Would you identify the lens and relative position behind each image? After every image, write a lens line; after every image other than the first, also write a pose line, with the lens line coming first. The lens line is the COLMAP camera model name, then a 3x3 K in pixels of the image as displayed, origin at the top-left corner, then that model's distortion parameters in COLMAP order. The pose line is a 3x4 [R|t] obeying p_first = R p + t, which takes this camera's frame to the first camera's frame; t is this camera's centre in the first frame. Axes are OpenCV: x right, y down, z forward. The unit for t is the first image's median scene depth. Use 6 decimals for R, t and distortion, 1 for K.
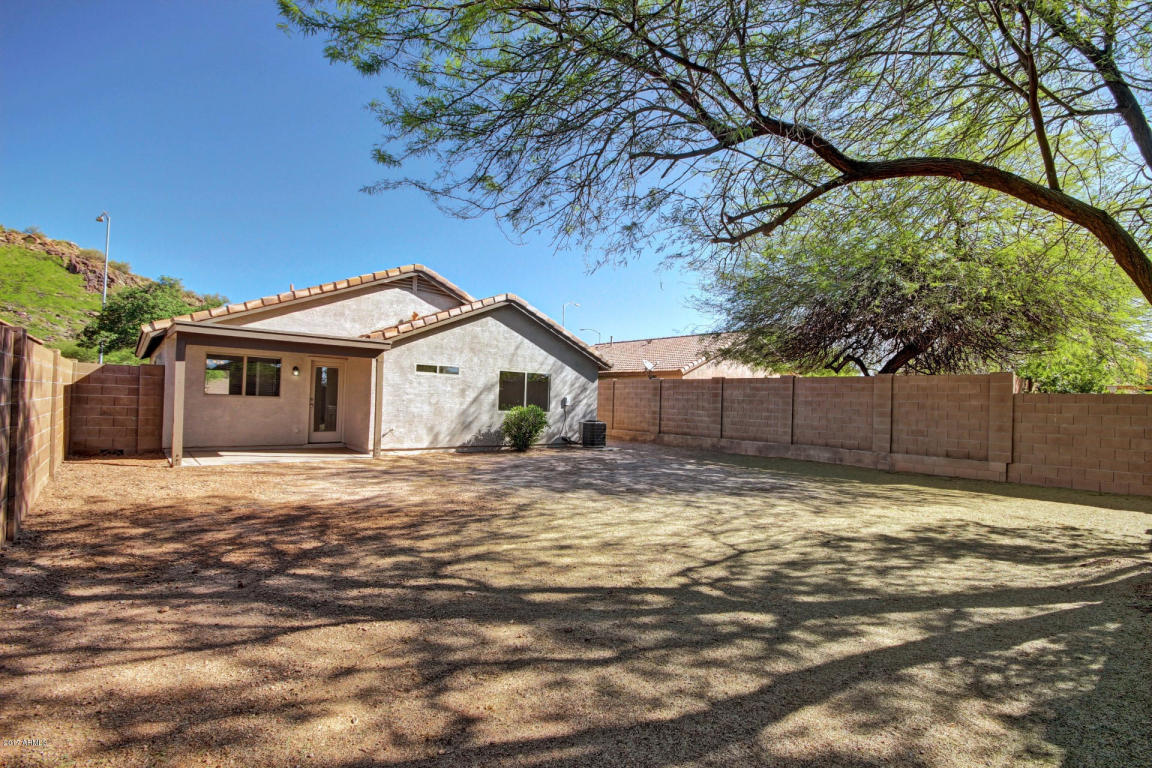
lens RADIAL K [[531.1, 0, 575.9], [0, 531.1, 390.1], [0, 0, 1]] dist [-0.002777, -0.001704]
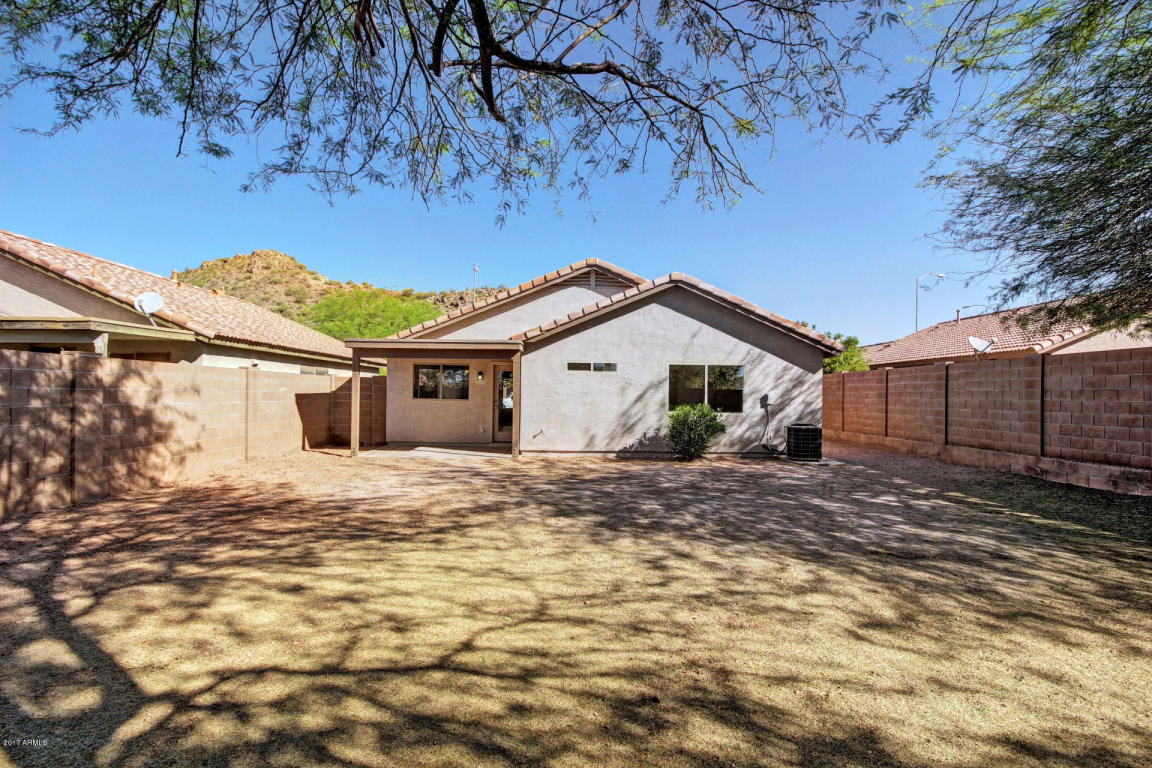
lens RADIAL K [[531.1, 0, 577.8], [0, 531.1, 390.1], [0, 0, 1]] dist [-0.002777, -0.001704]
pose [[0.781124, -0.028705, -0.623716, 0.284385], [0.025614, 0.999575, -0.013925, 0.013232], [0.623851, -0.005098, 0.781527, 0.247778]]
